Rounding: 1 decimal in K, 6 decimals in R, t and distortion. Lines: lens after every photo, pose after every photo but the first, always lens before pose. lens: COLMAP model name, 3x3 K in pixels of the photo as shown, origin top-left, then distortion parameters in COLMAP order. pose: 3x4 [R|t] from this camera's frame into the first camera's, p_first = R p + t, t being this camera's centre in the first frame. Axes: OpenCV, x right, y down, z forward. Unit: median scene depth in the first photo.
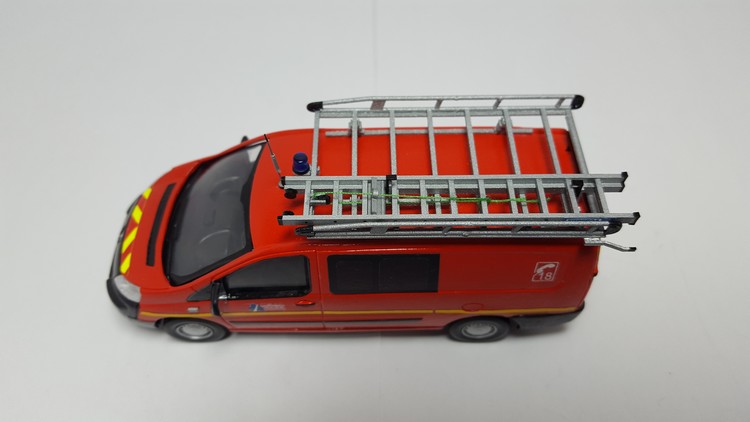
lens RADIAL K [[595.4, 0, 375.0], [0, 595.4, 211.0], [0, 0, 1]] dist [0.050781, -0.002559]
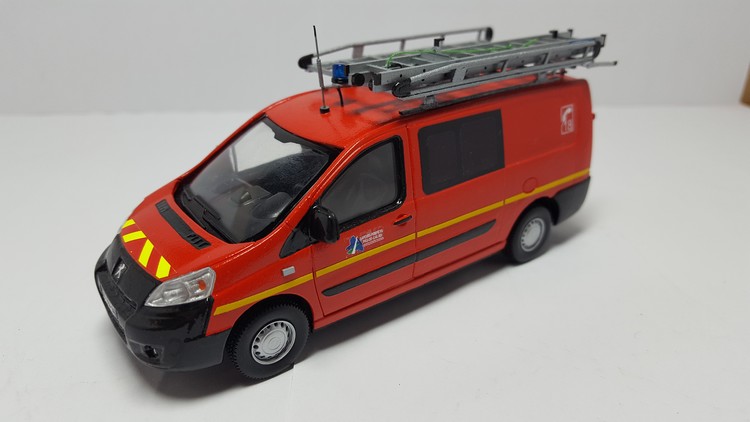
lens RADIAL K [[595.4, 0, 375.0], [0, 595.4, 211.0], [0, 0, 1]] dist [0.050781, -0.002559]
pose [[0.798154, -0.250706, 0.547810, -0.614167], [0.495770, 0.789955, -0.360808, 0.434244], [-0.342288, 0.559569, 0.754799, 0.359054]]
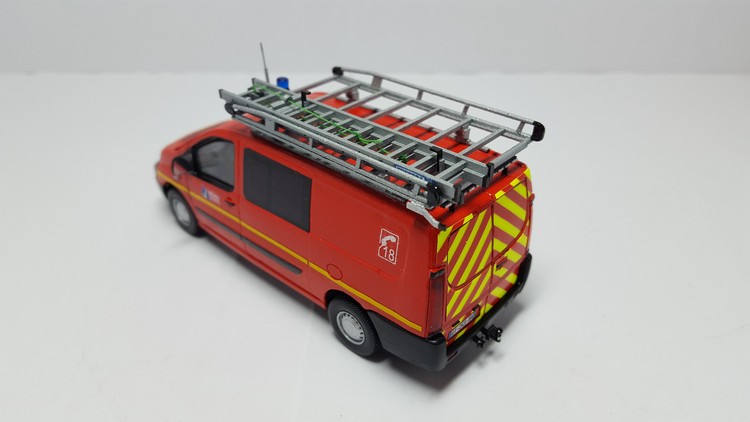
lens RADIAL K [[621.9, 0, 355.6], [0, 621.9, 212.1], [0, 0, 1]] dist [0.057521, -0.000407]
pose [[0.709356, 0.365167, -0.602883, 0.763311], [-0.560808, 0.810533, -0.168910, 0.235600], [0.426976, 0.457919, 0.779745, 0.195500]]
